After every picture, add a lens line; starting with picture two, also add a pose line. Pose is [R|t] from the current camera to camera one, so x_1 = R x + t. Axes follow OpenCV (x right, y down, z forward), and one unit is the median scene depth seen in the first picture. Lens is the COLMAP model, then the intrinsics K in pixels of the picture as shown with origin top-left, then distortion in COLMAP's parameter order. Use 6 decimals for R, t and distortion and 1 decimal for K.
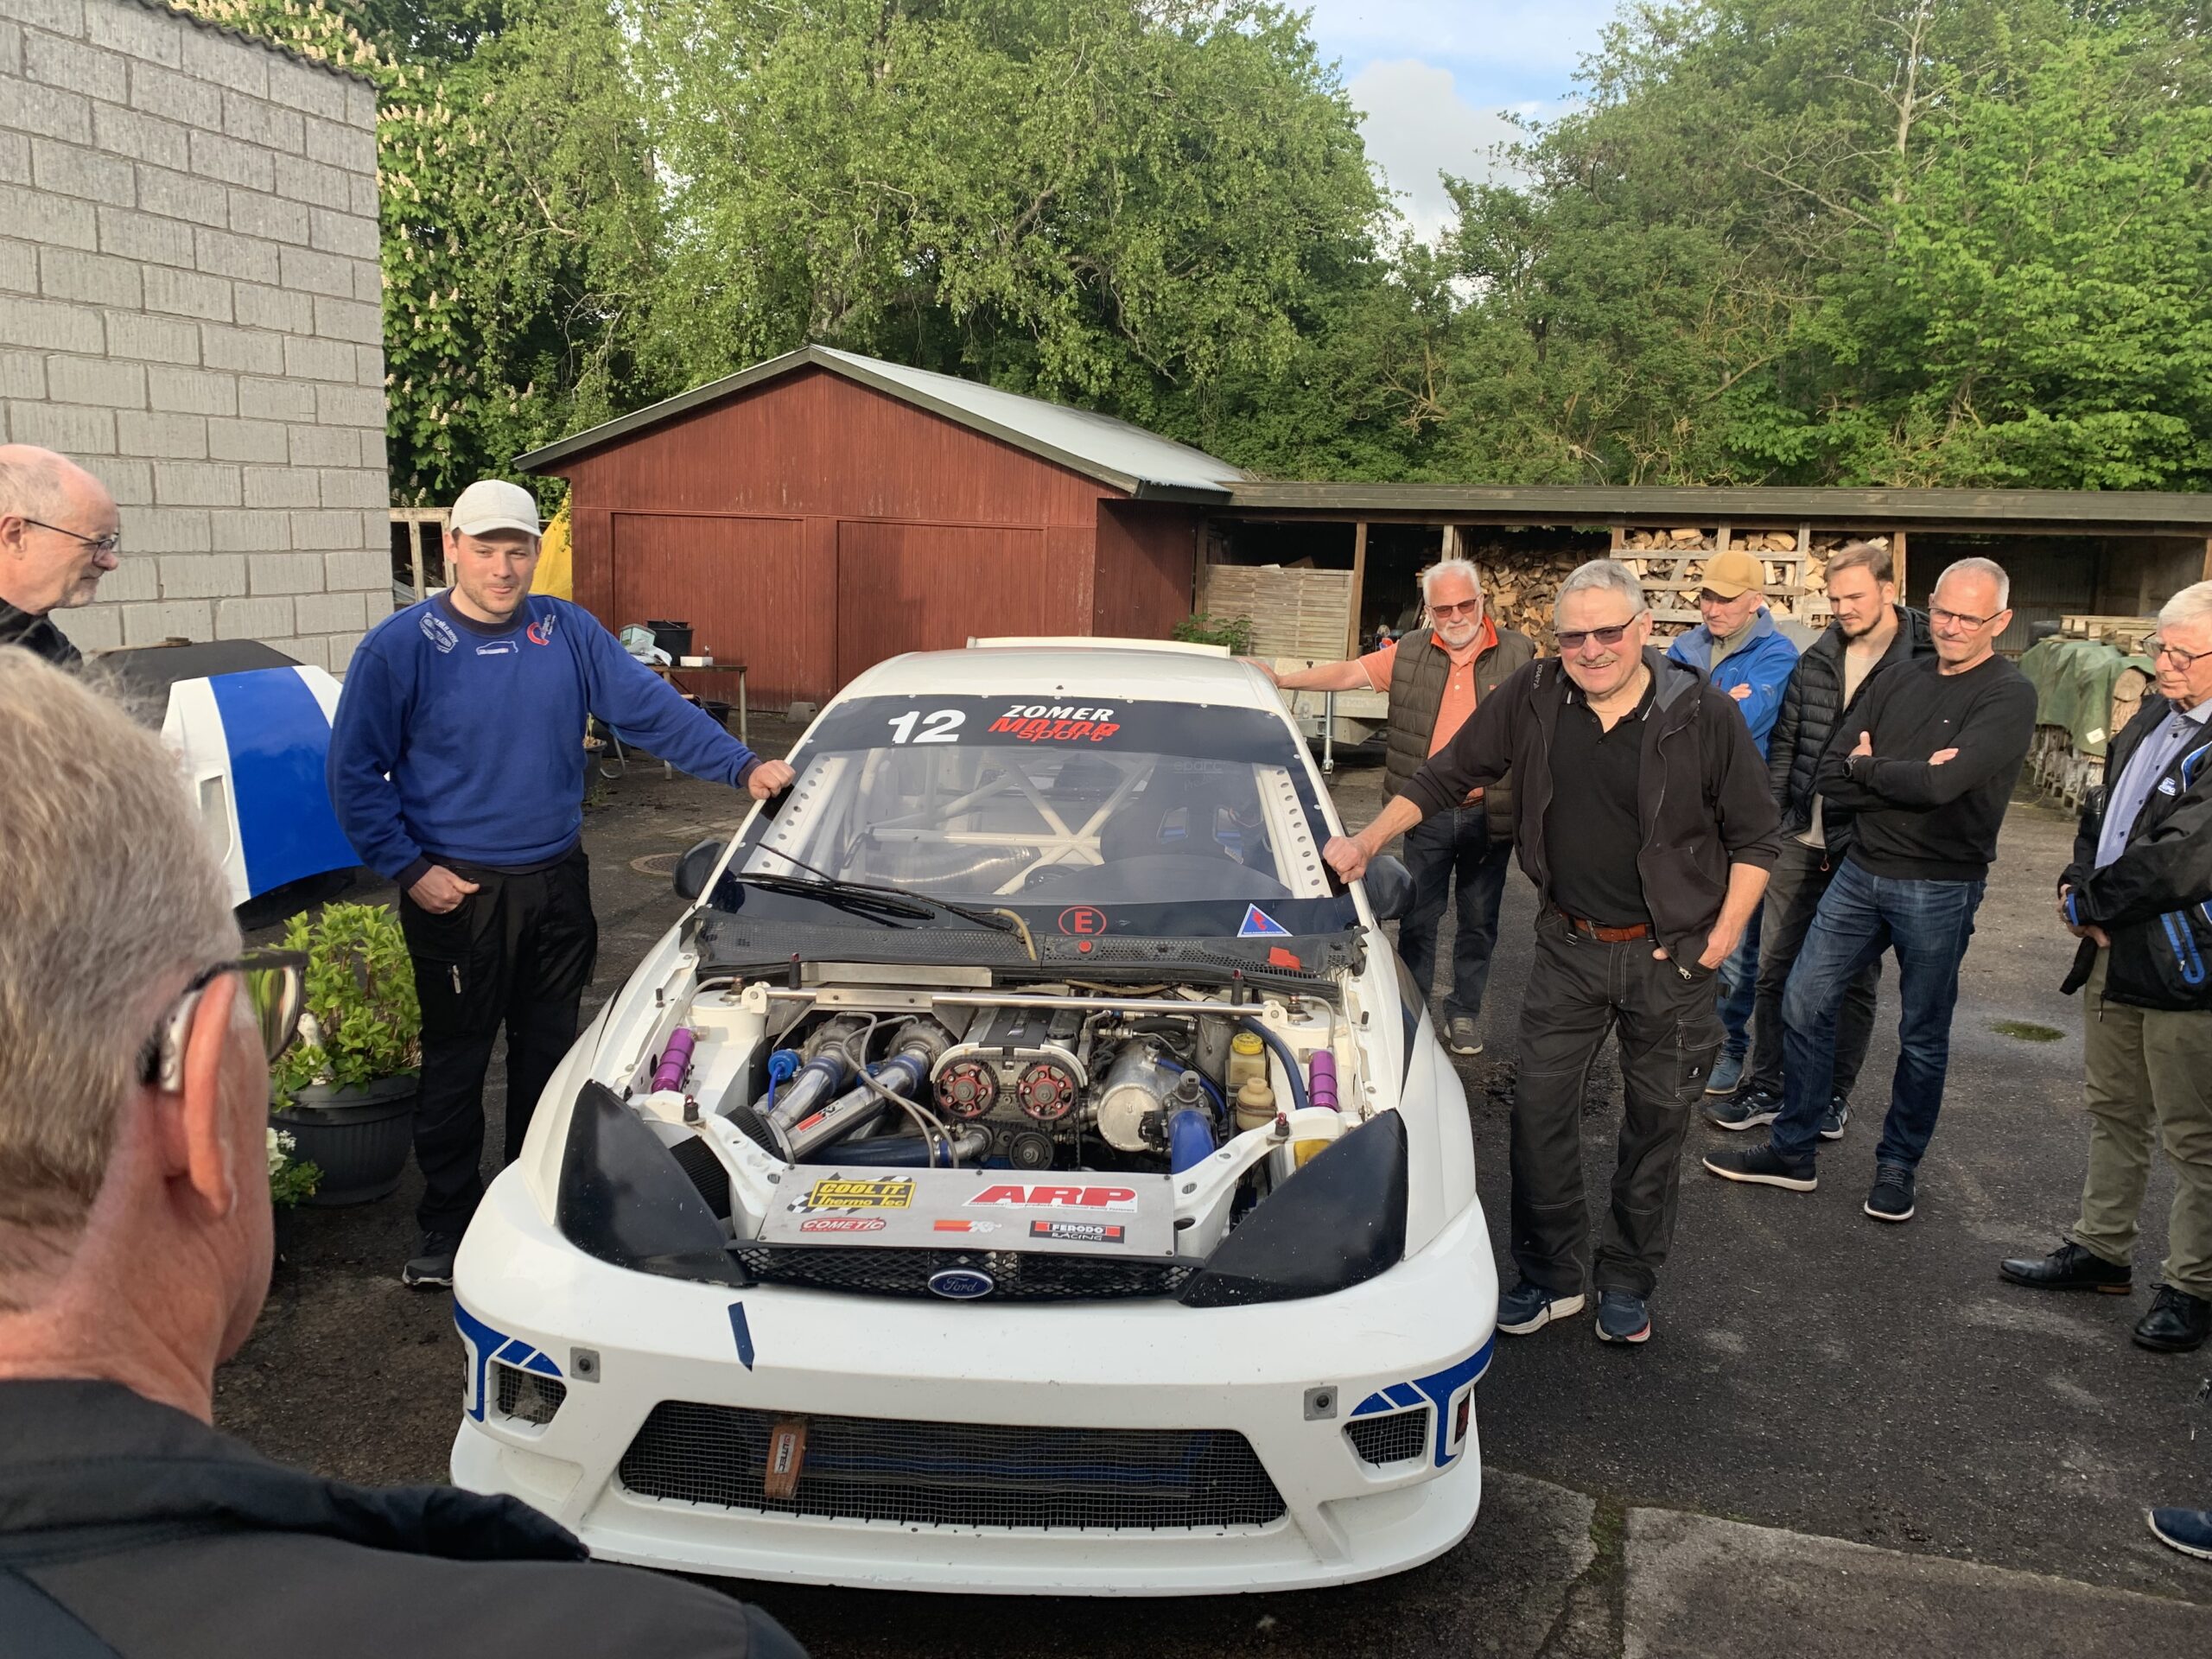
lens RADIAL K [[1713.3, 0, 1106.0], [0, 1713.3, 829.5], [0, 0, 1]] dist [0.040412, -0.024698]
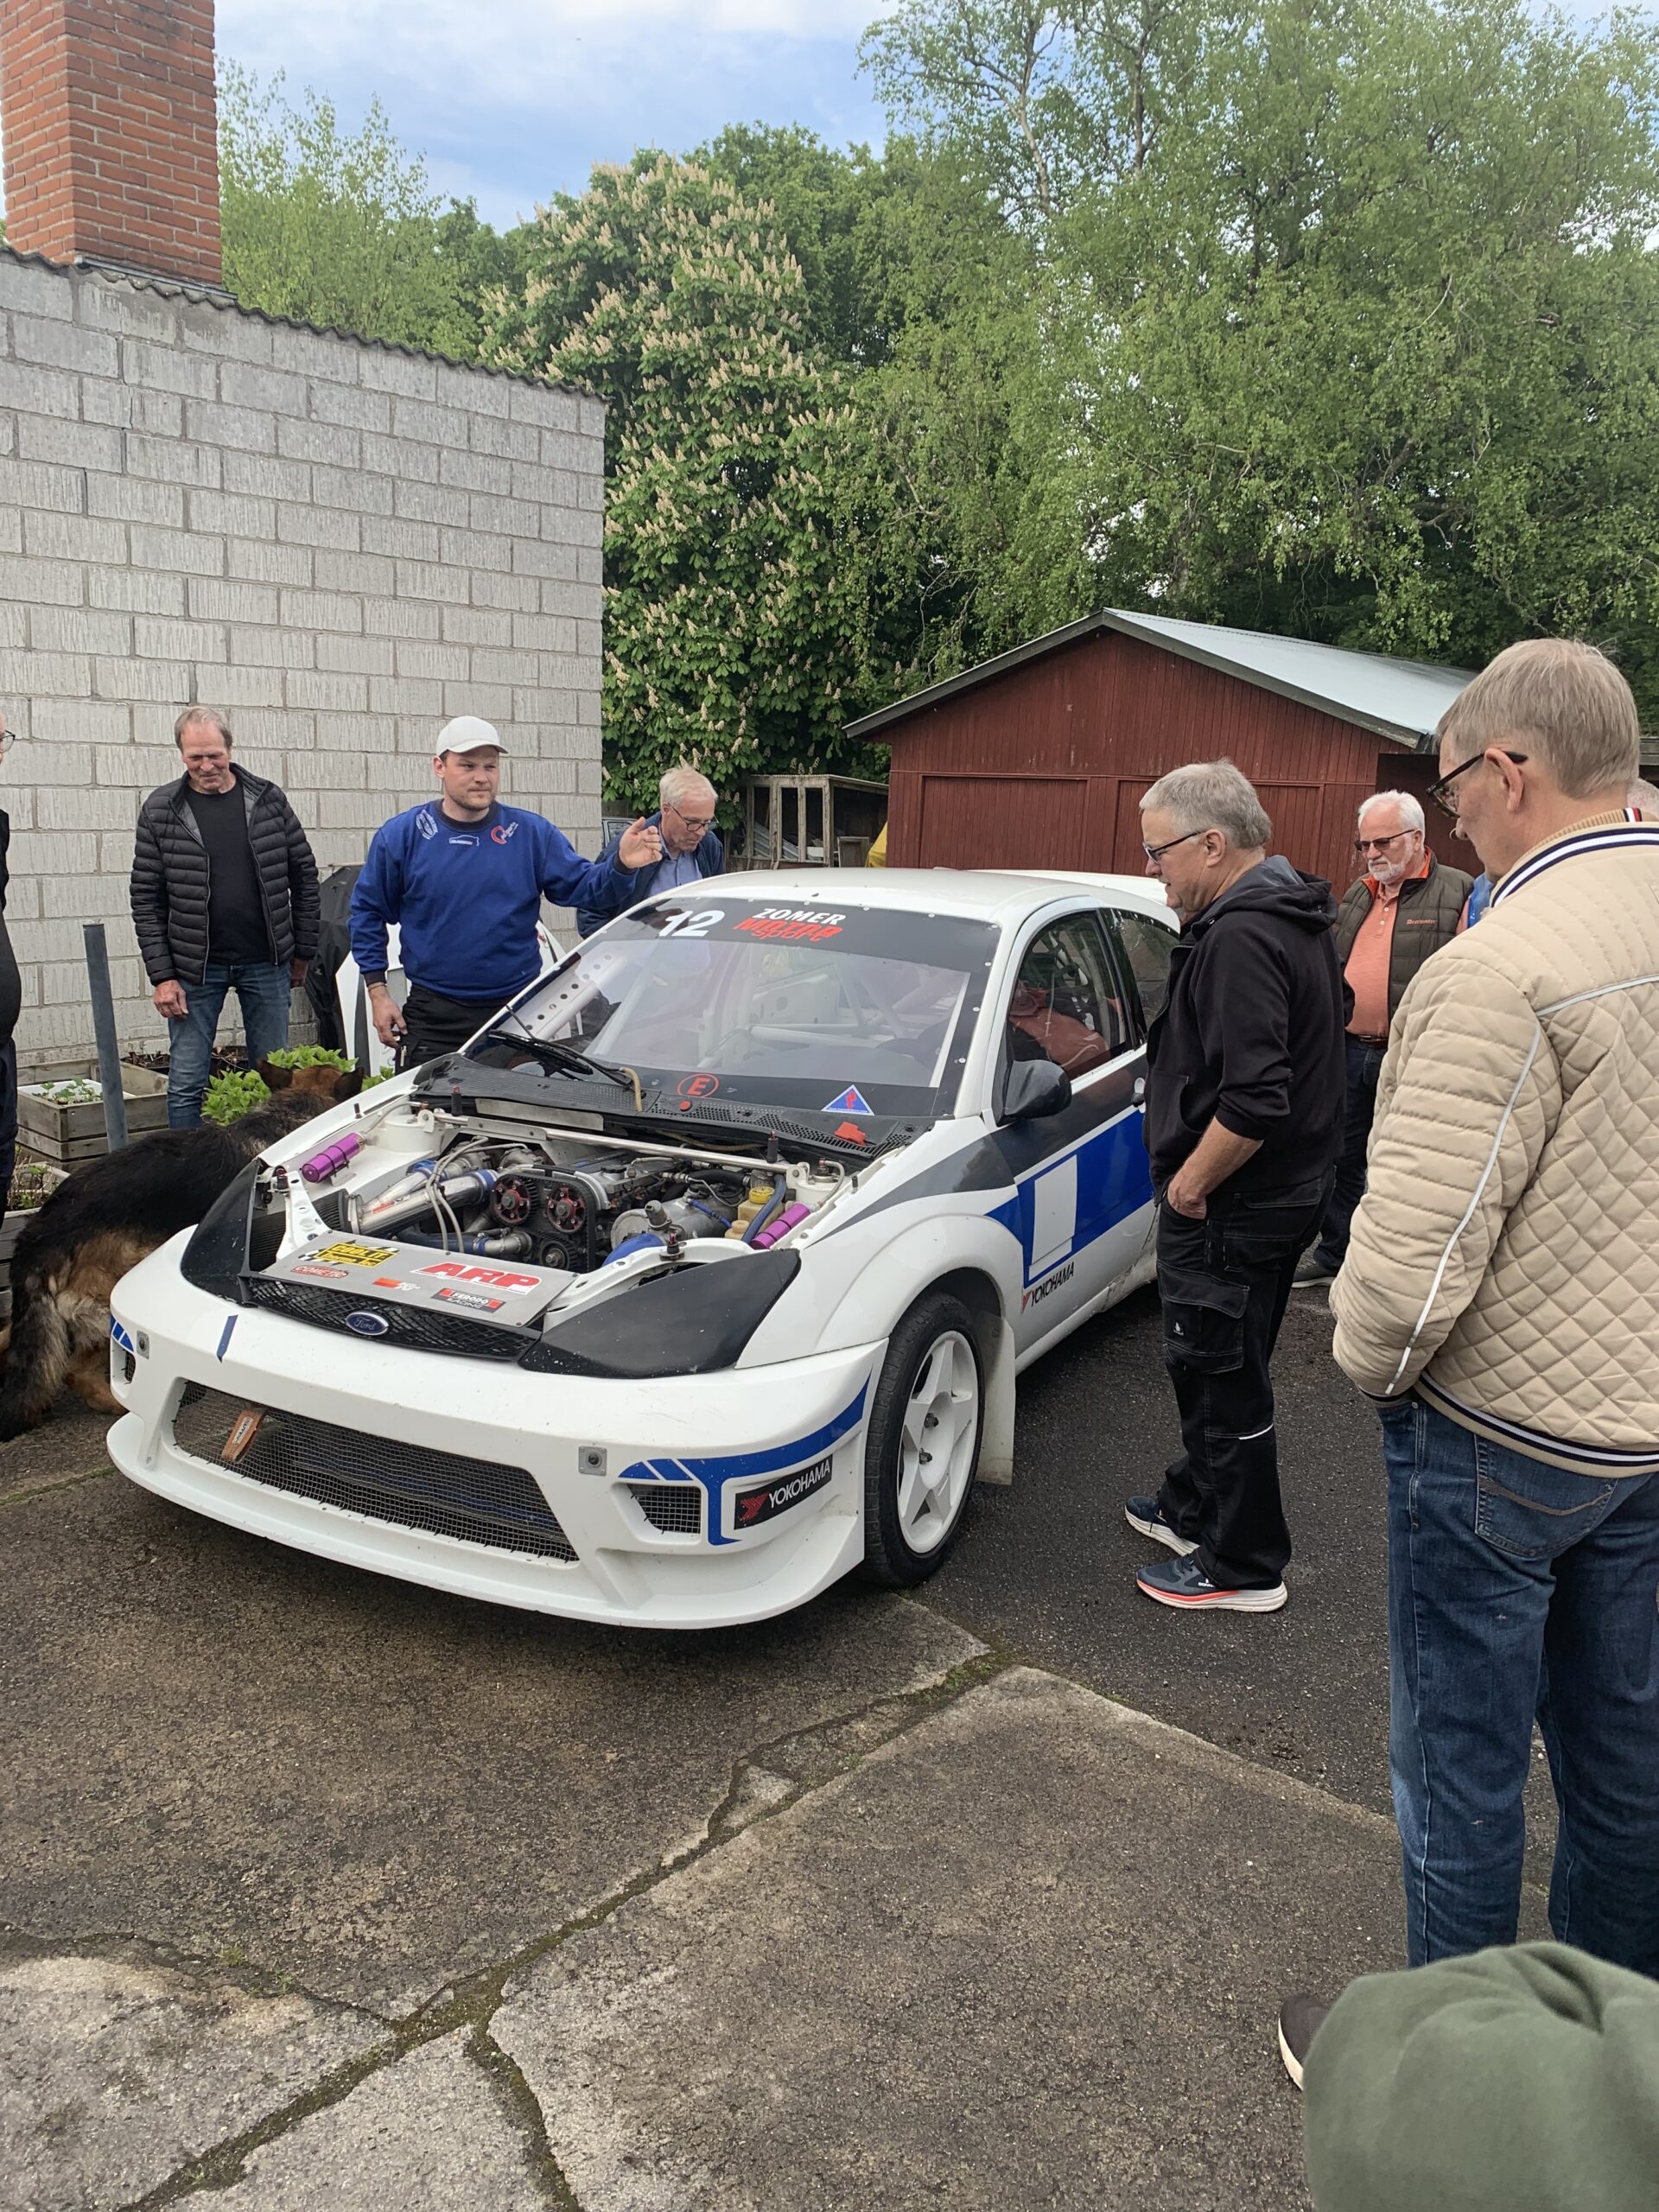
lens RADIAL K [[1713.3, 0, 778.5], [0, 1713.3, 1108.5], [0, 0, 1]] dist [0.040412, -0.024698]
pose [[0.903118, 0.085162, -0.420863, 0.109796], [-0.084129, 0.996232, 0.021057, 0.008564], [0.421071, 0.016390, 0.906880, -0.003380]]
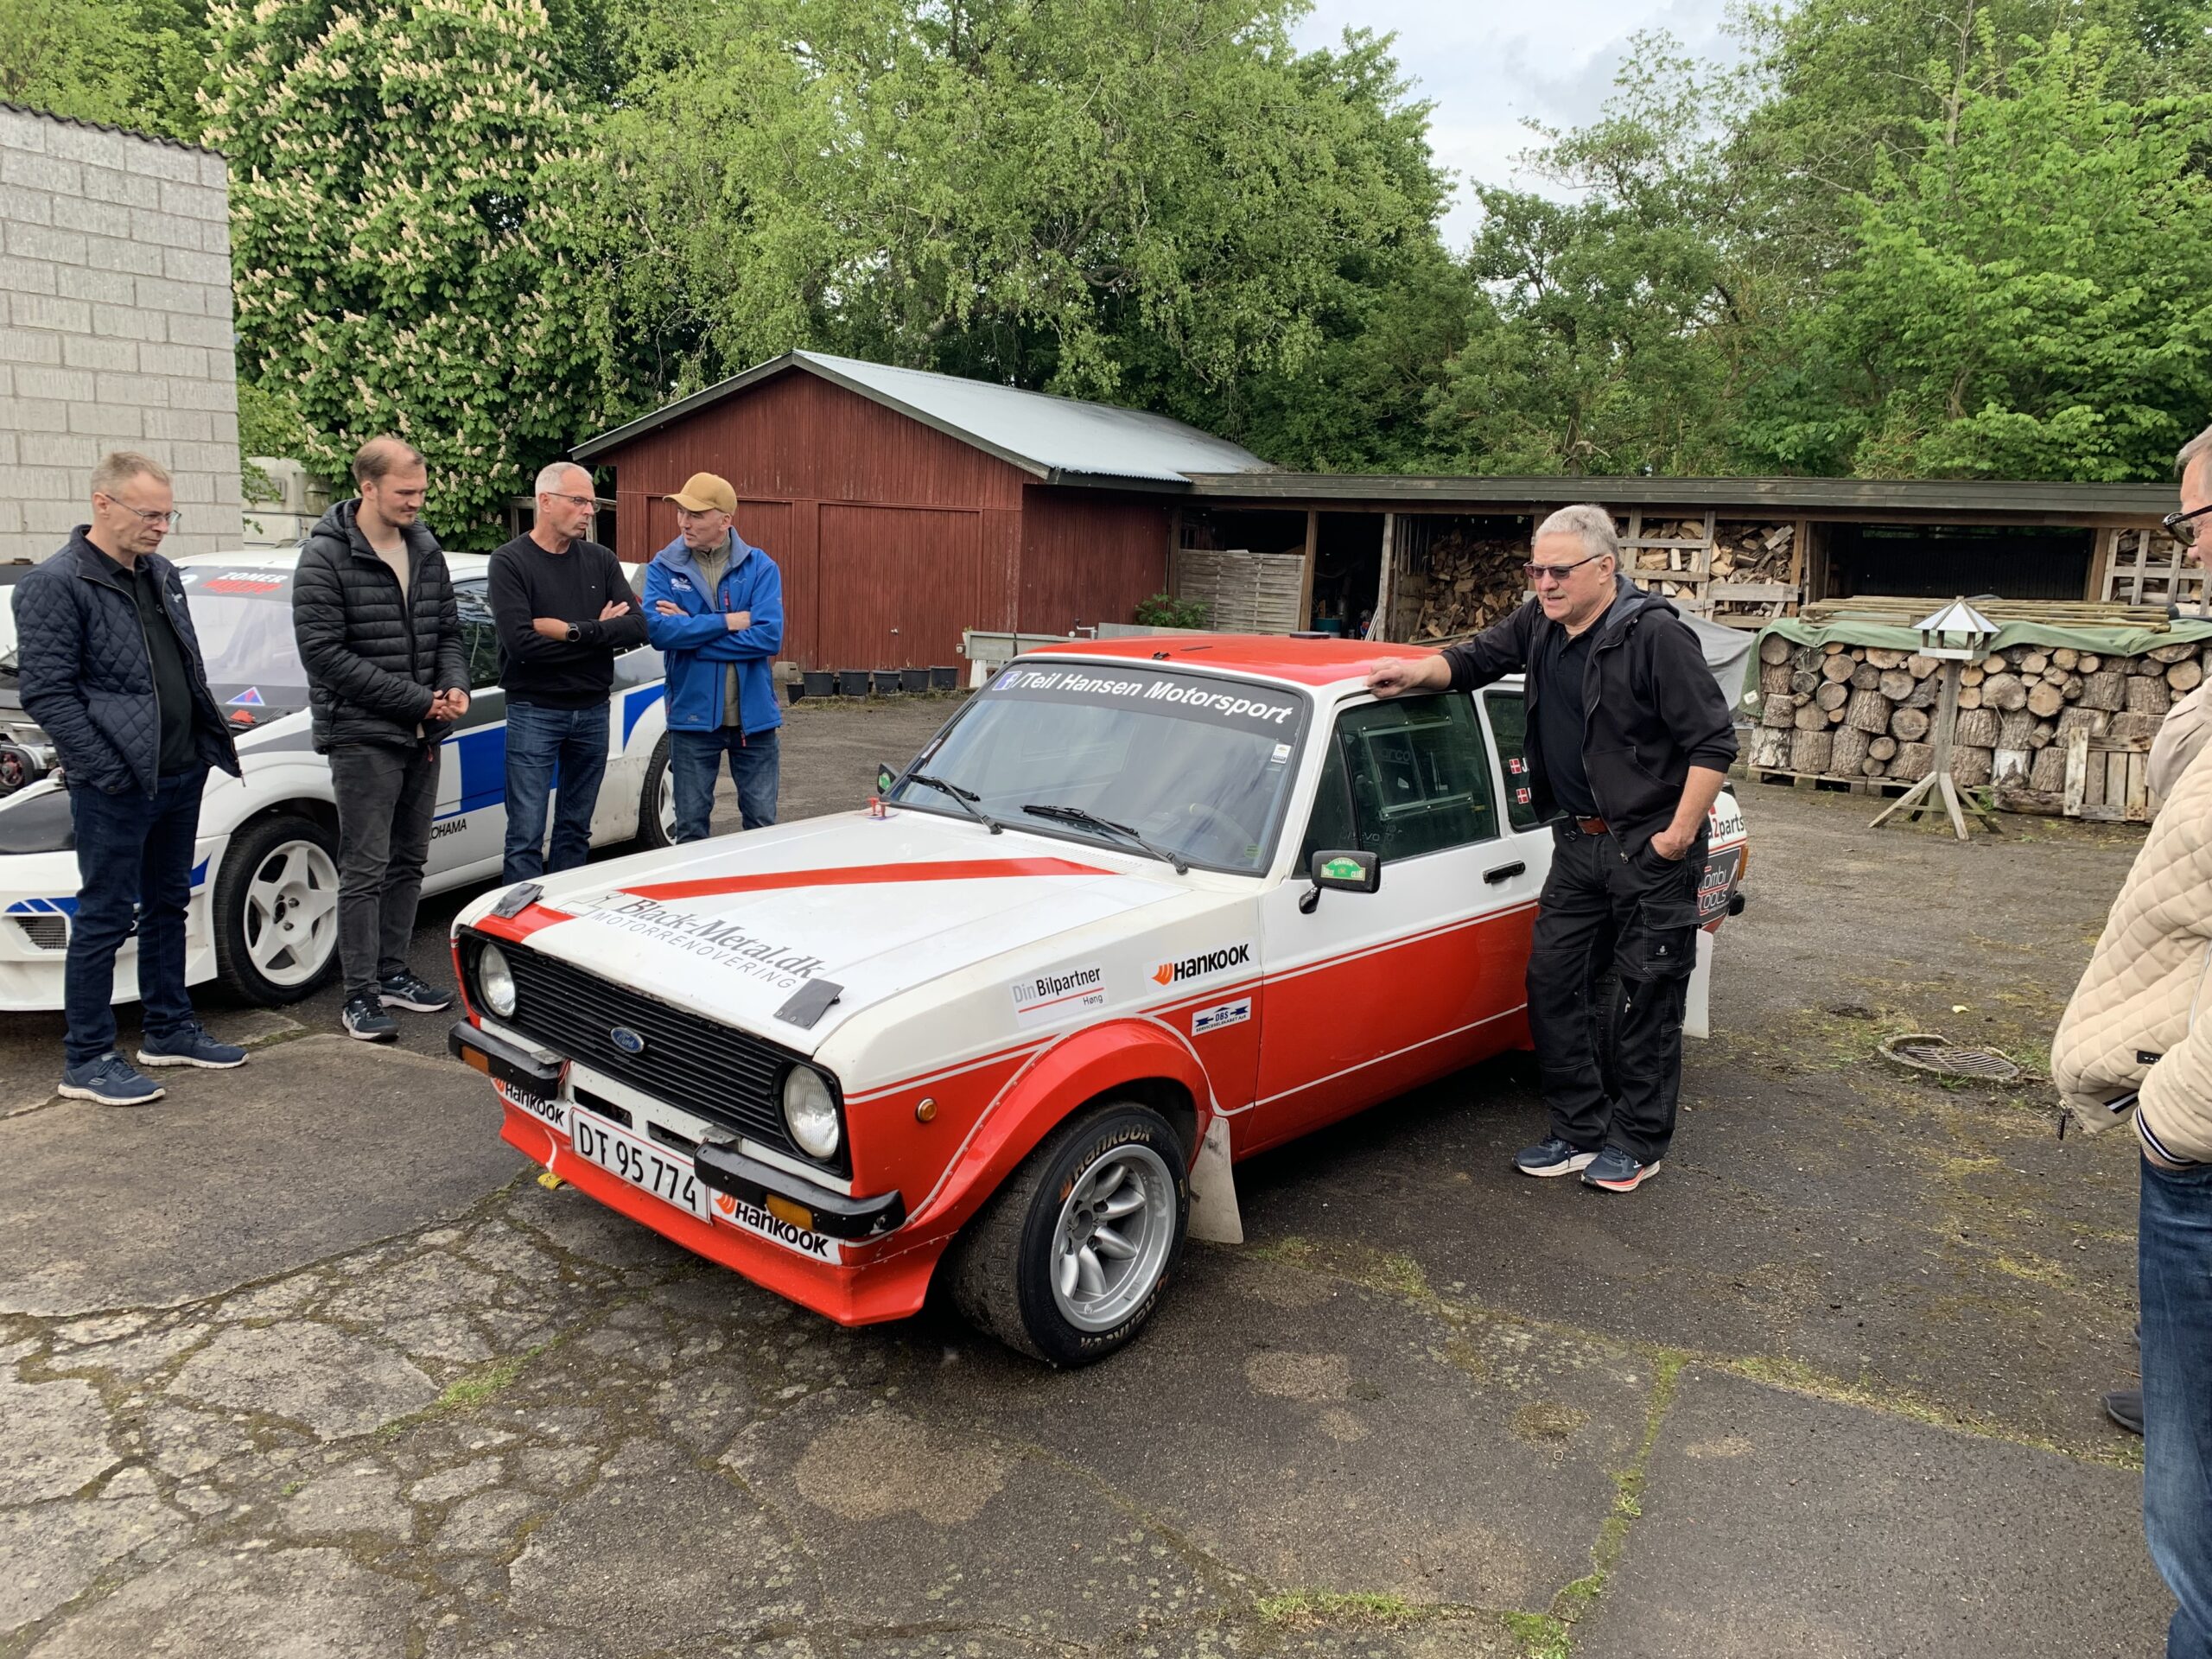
lens RADIAL K [[1695.9, 0, 1096.7], [0, 1695.9, 861.8], [0, 0, 1]] dist [0.040264, -0.037236]
pose [[0.982757, 0.042647, -0.179915, 0.249284], [-0.040017, 0.999033, 0.018227, 0.031839], [0.180519, -0.010713, 0.983513, -0.091019]]
